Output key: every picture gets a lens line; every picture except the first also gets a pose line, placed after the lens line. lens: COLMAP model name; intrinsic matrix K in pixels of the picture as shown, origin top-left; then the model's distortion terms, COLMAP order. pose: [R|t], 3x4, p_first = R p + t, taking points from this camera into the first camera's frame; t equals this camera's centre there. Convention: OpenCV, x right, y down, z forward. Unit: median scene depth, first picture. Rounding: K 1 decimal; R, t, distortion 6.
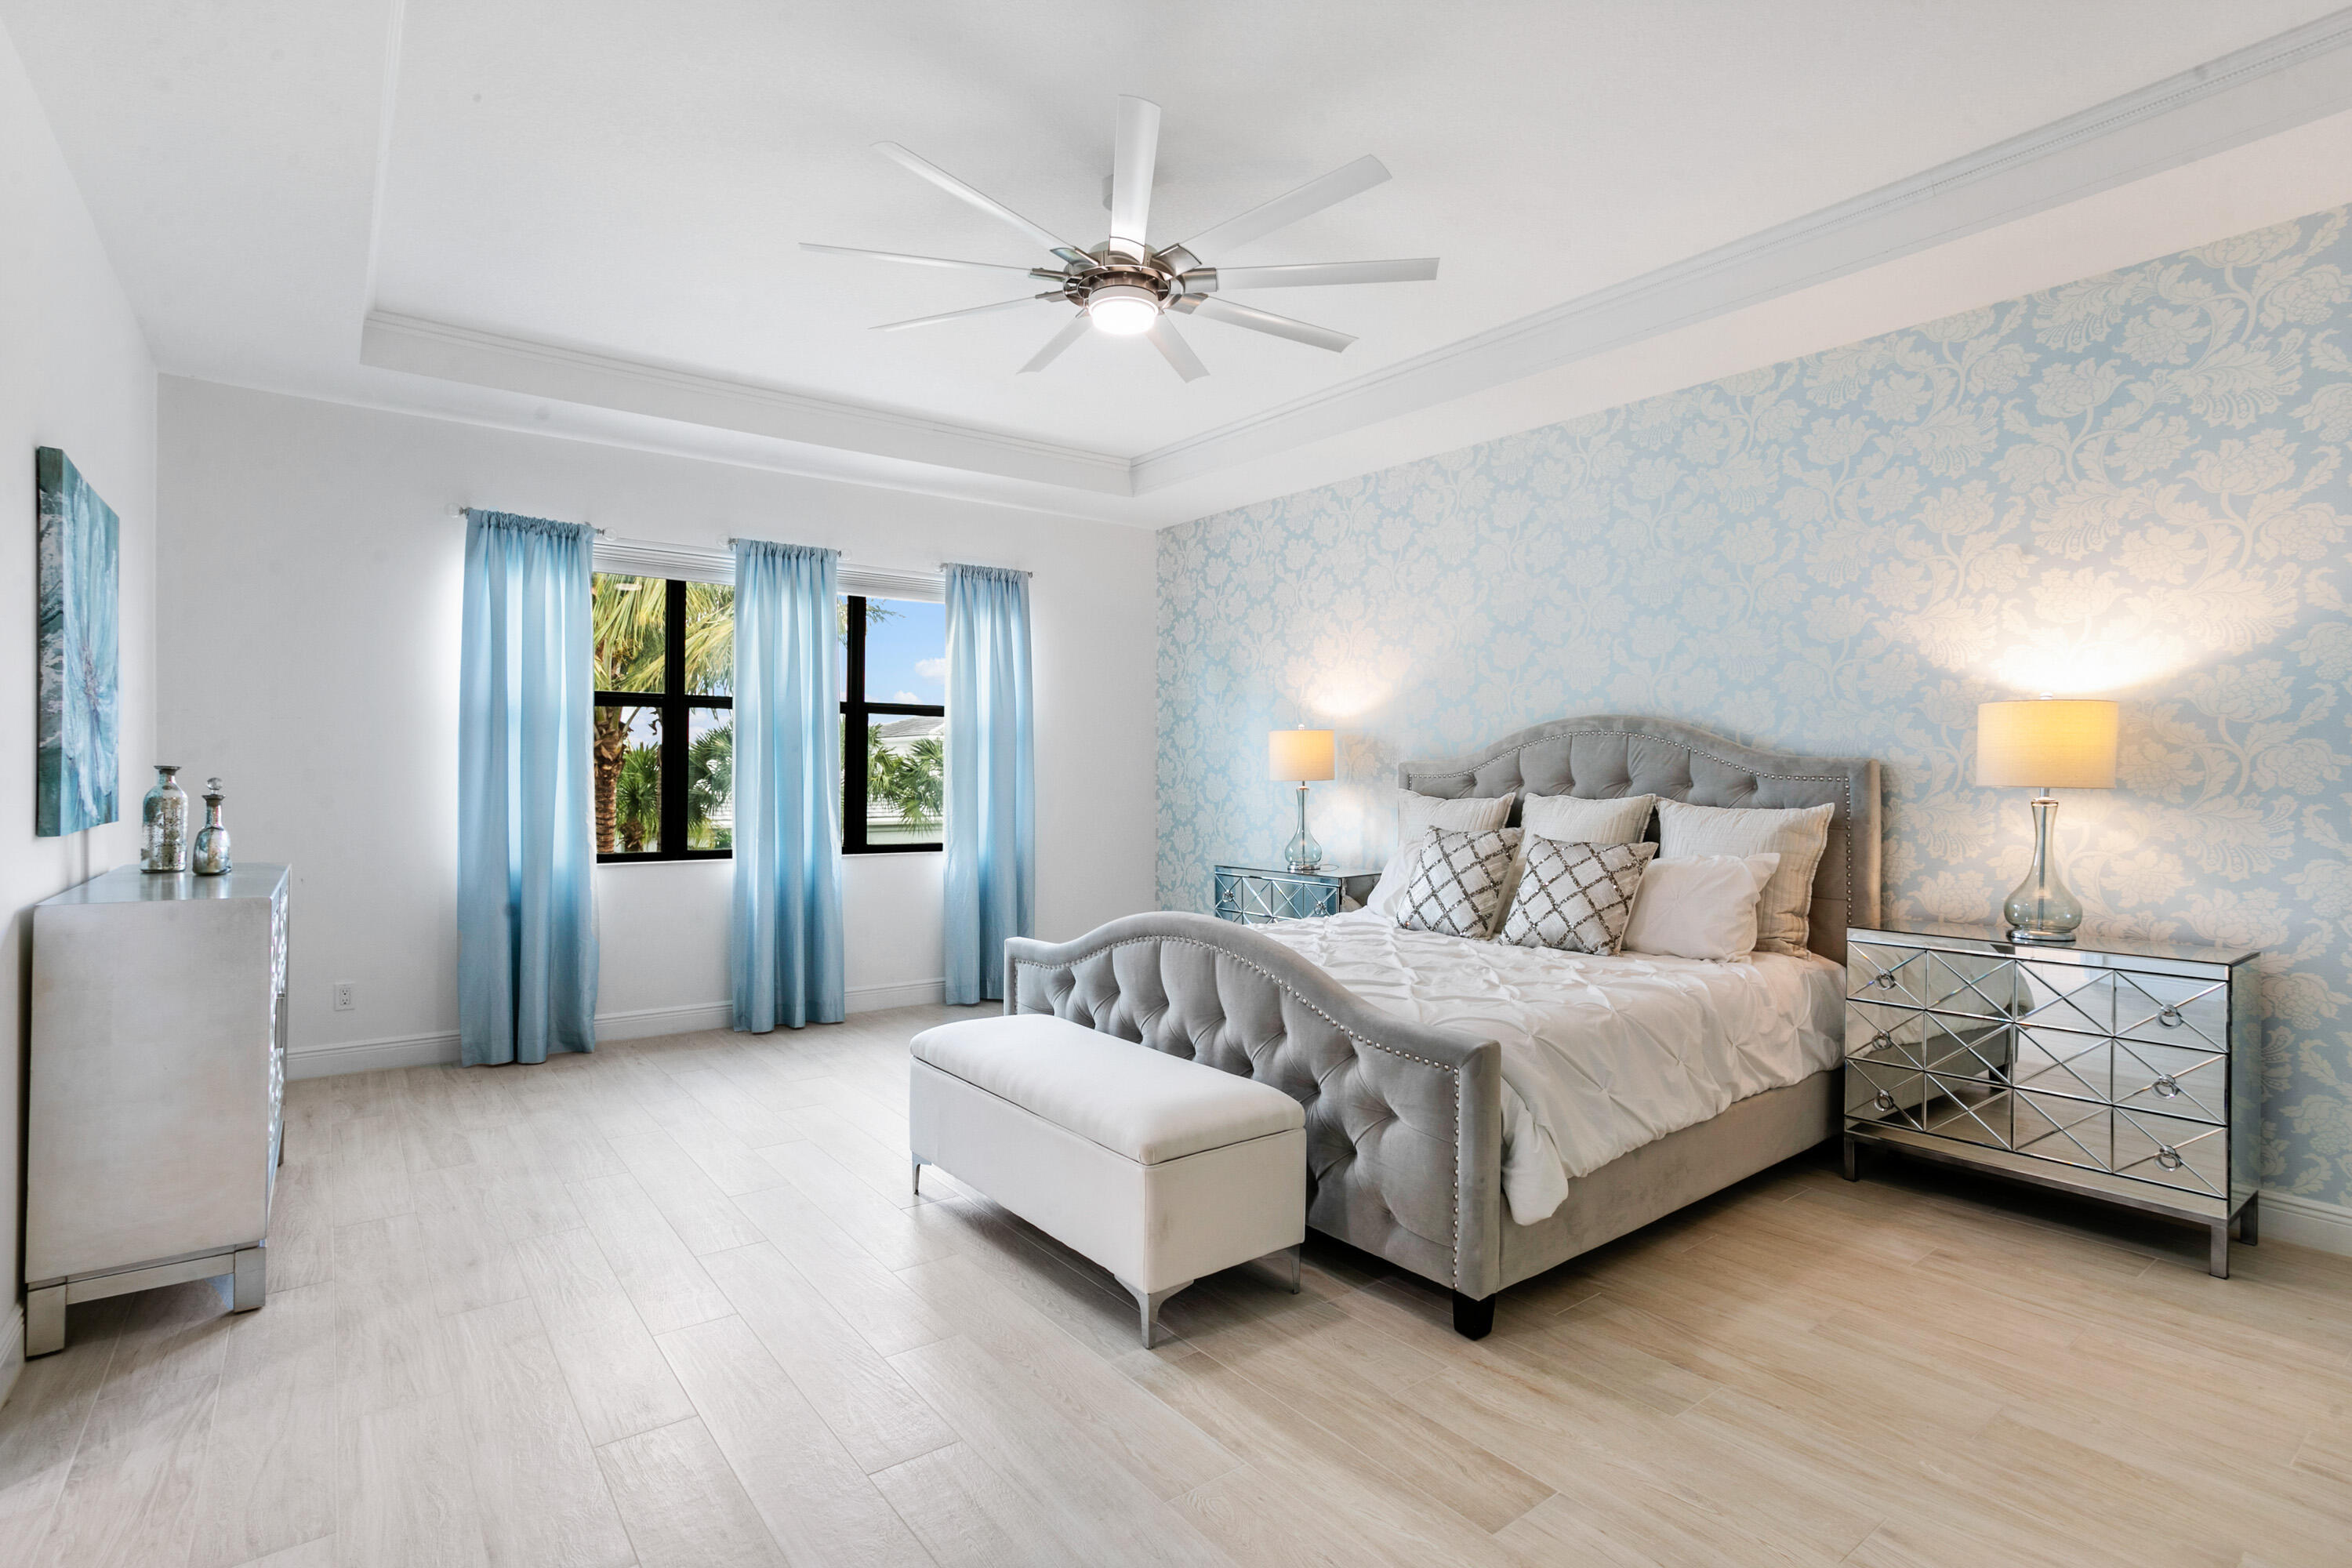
lens RADIAL K [[1151.9, 0, 1174.3], [0, 1151.9, 782.6], [0, 0, 1]] dist [-0.036409, 0.014041]
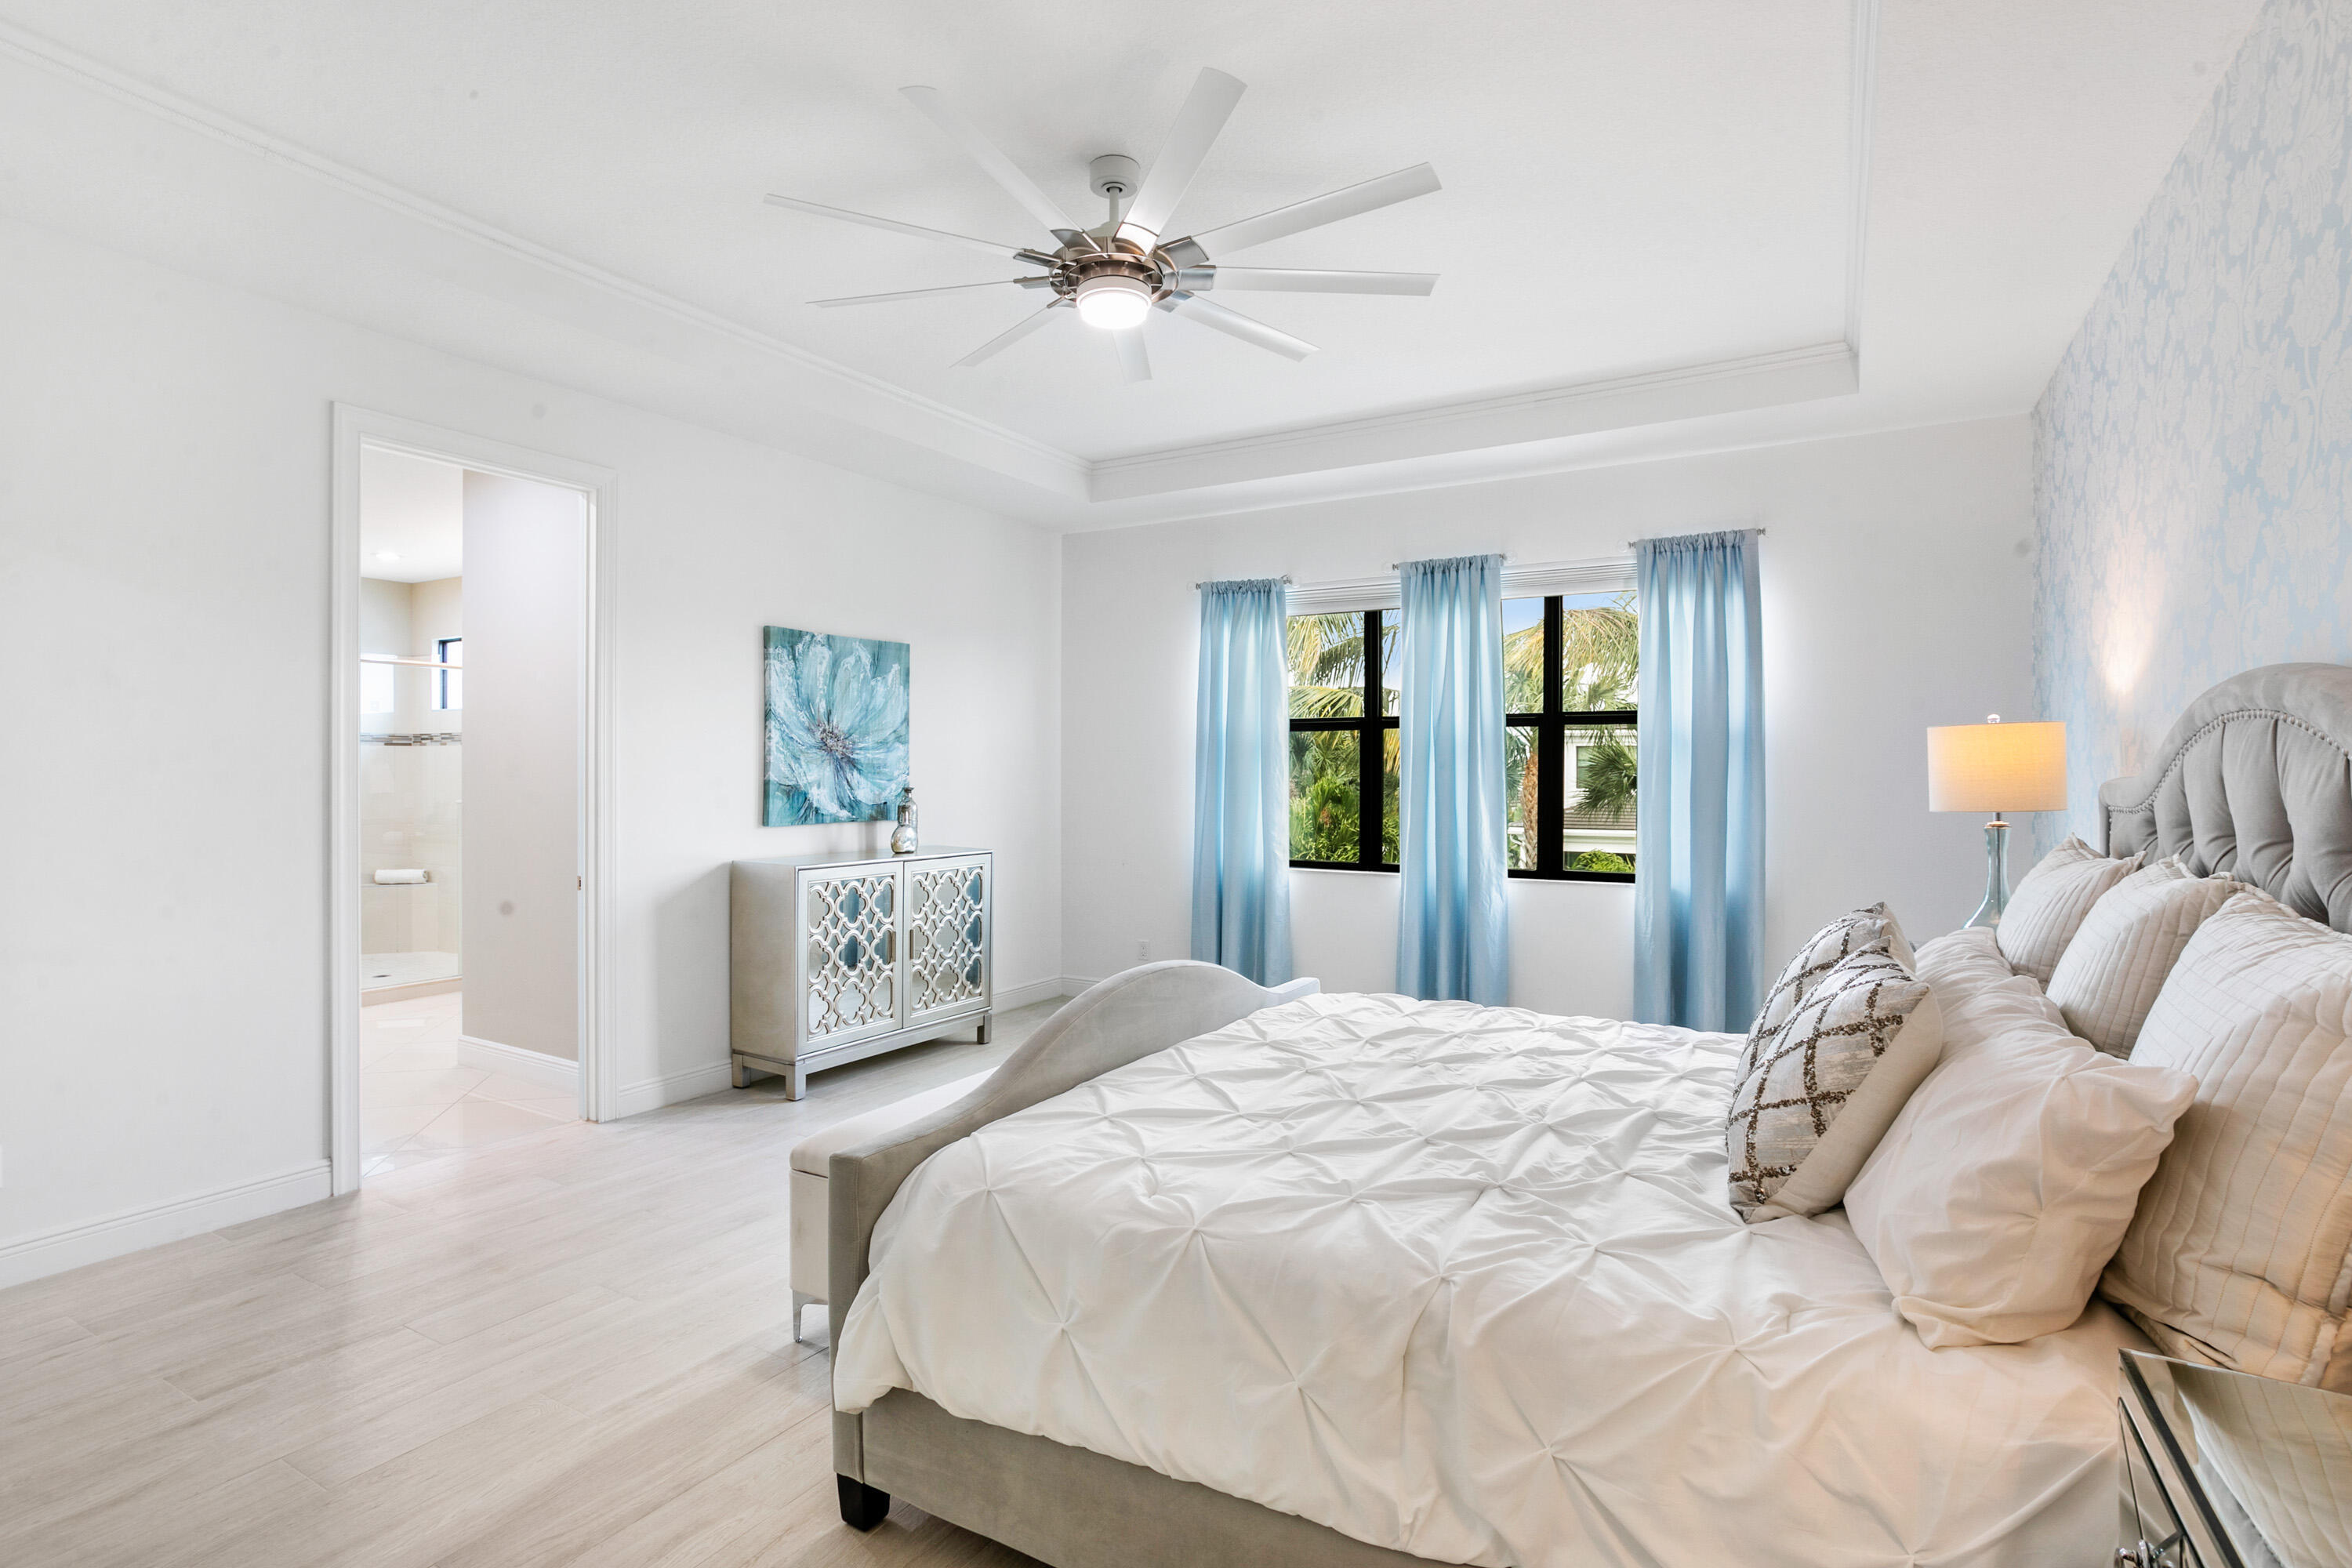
lens RADIAL K [[1151.9, 0, 1172.4], [0, 1151.9, 772.1], [0, 0, 1]] dist [-0.036409, 0.014041]
pose [[0.373942, -0.004988, -0.927439, 0.496340], [-0.012718, 0.999864, -0.010506, -0.011635], [0.927365, 0.015724, 0.373827, 0.421808]]
